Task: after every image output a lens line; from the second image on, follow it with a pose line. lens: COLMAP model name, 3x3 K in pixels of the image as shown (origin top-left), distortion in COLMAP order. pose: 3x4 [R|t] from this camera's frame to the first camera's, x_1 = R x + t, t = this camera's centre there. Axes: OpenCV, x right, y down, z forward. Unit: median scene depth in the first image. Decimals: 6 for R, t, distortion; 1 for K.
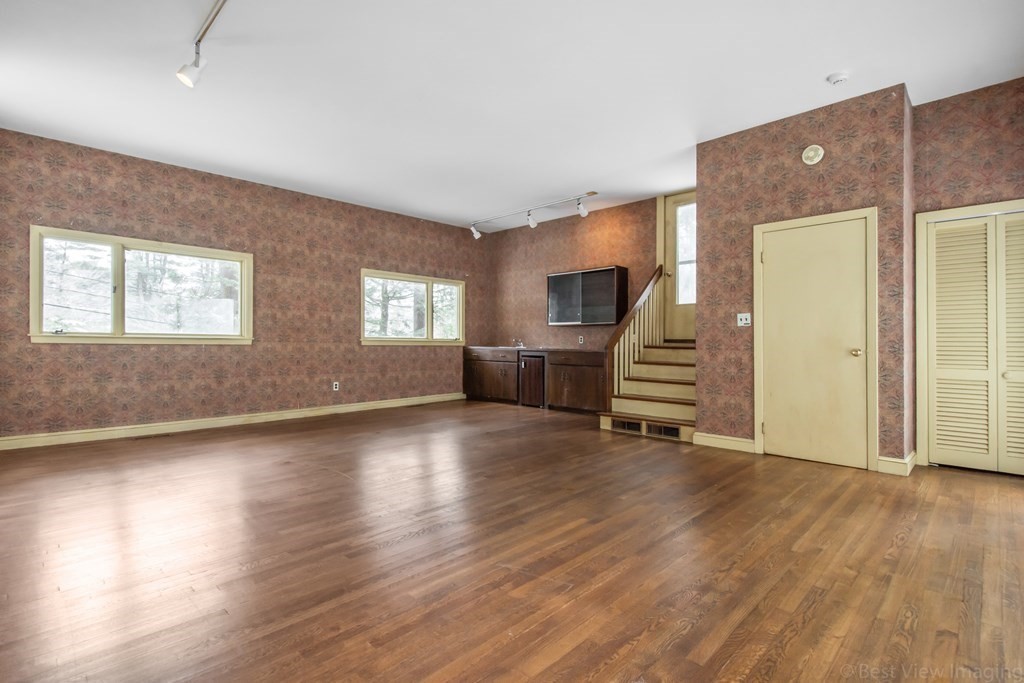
lens RADIAL K [[486.9, 0, 517.7], [0, 486.9, 341.3], [0, 0, 1]] dist [0.009587, -0.002933]
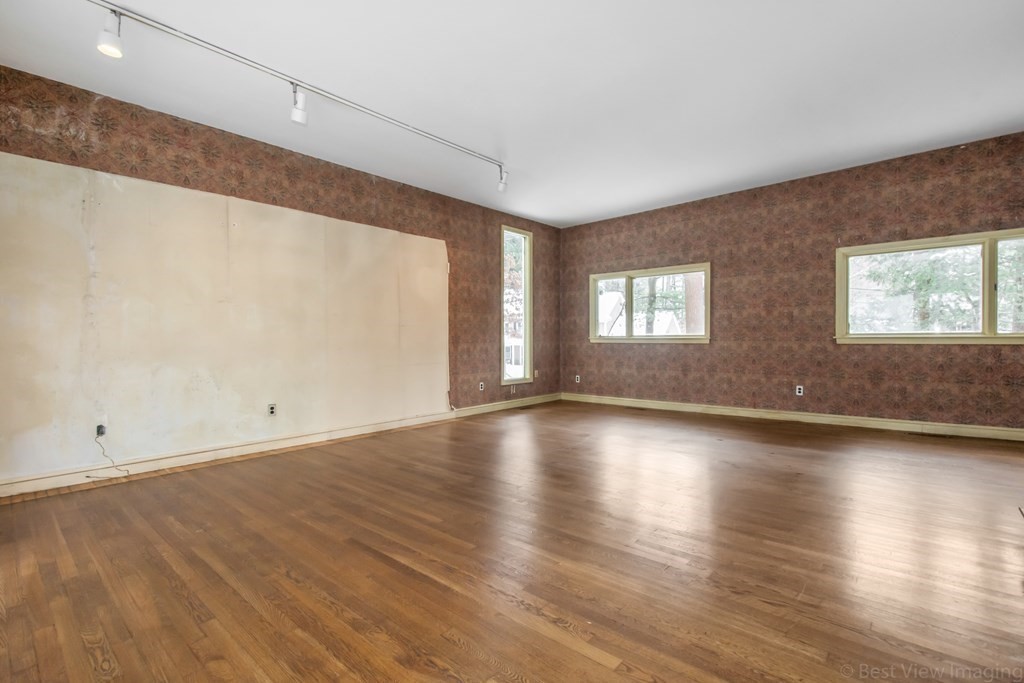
lens RADIAL K [[452.7, 0, 513.3], [0, 452.7, 346.4], [0, 0, 1]] dist [0.007782, -0.001070]
pose [[0.055884, 0.002357, -0.998435, 0.455303], [0.005935, 0.999979, 0.002692, 0.008035], [0.998420, -0.006076, 0.055868, 0.480527]]
